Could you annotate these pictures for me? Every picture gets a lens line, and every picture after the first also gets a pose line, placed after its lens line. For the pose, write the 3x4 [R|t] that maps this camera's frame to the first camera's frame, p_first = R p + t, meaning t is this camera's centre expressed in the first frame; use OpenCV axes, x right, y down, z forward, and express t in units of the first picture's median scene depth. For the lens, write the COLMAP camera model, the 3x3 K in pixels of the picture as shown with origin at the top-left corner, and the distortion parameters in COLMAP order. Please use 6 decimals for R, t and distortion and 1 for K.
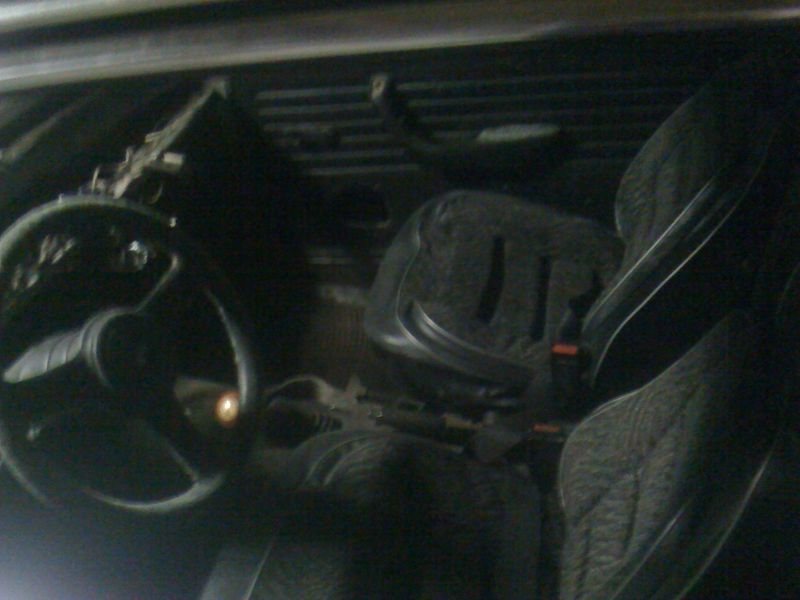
lens RADIAL K [[1222.4, 0, 400.0], [0, 1222.4, 300.0], [0, 0, 1]] dist [0.027495, 0.058769]
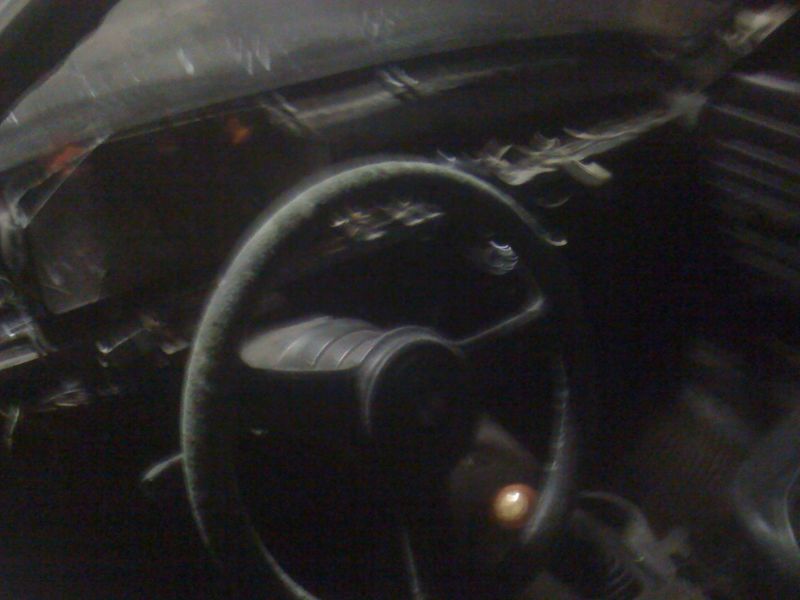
lens RADIAL K [[1222.4, 0, 400.0], [0, 1222.4, 300.0], [0, 0, 1]] dist [0.027495, 0.058769]
pose [[0.857385, 0.438014, -0.270249, -0.049361], [-0.442152, 0.895610, 0.048826, -0.025911], [0.263424, 0.077629, 0.961552, 0.239509]]
